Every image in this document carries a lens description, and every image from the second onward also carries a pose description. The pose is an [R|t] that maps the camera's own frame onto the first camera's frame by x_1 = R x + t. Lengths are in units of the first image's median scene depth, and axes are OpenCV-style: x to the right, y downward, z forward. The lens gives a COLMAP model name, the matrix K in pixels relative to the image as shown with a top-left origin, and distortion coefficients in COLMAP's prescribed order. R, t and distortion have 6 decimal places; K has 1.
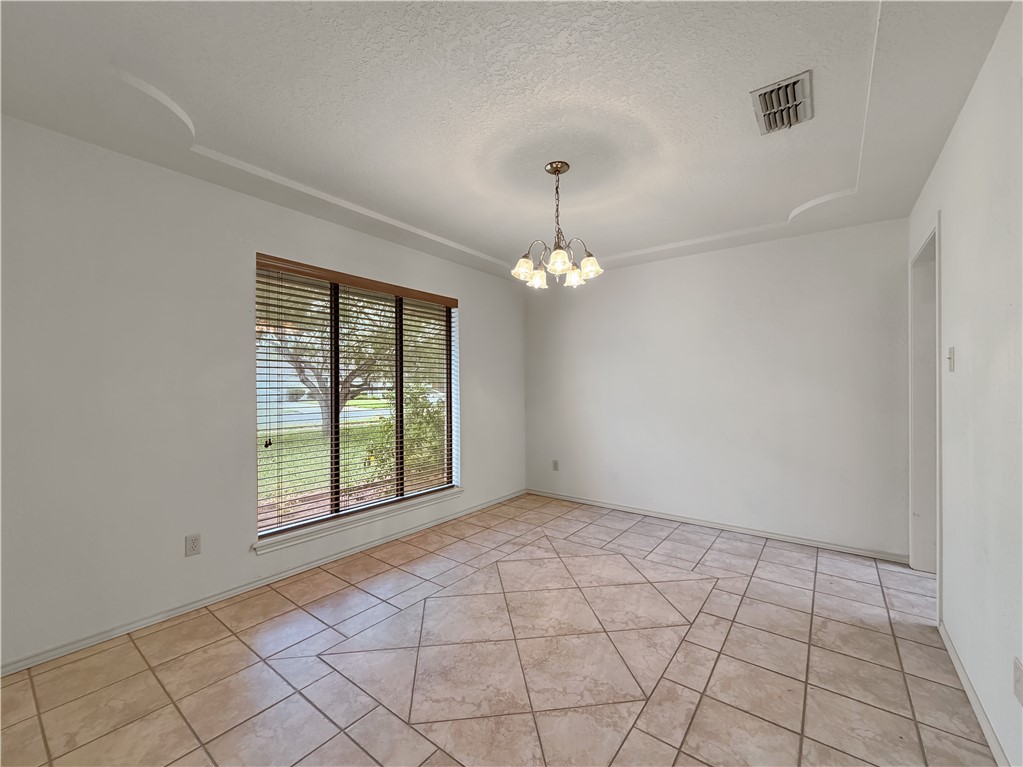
lens RADIAL K [[415.7, 0, 508.7], [0, 415.7, 388.8], [0, 0, 1]] dist [0.001478, 0.000209]
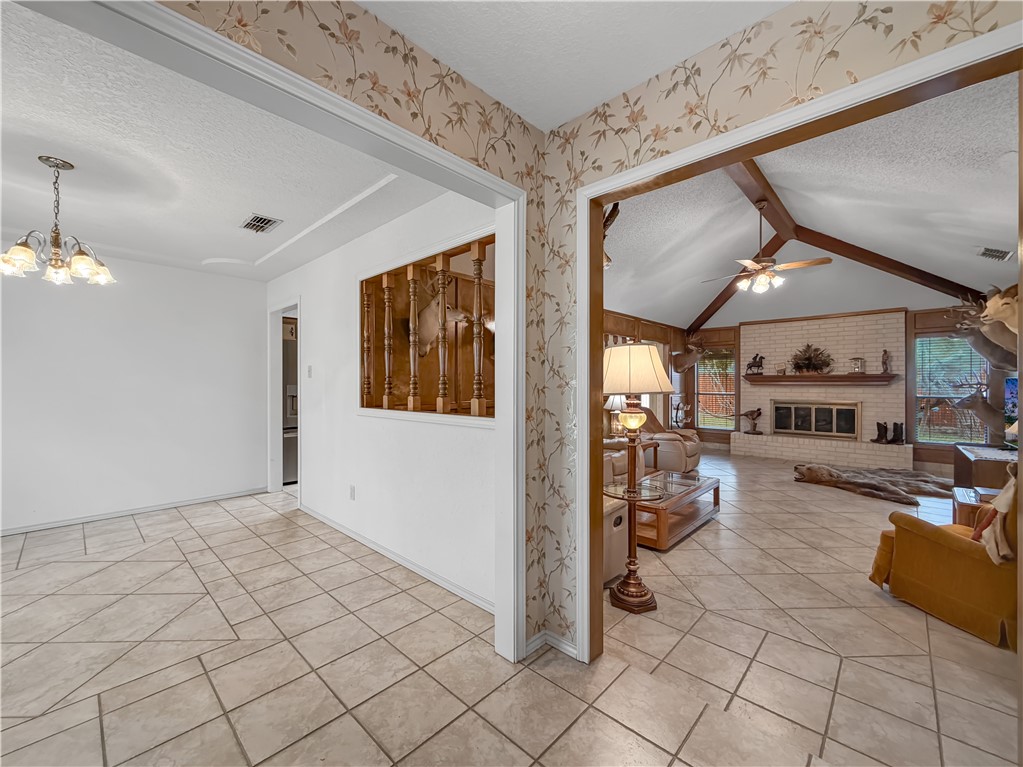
lens RADIAL K [[415.7, 0, 508.8], [0, 415.7, 384.6], [0, 0, 1]] dist [0.001478, 0.000209]
pose [[0.098511, 0.002608, 0.995133, -0.786779], [0.004090, 0.999987, -0.003026, 0.003012], [-0.995128, 0.004368, 0.098499, -0.169116]]
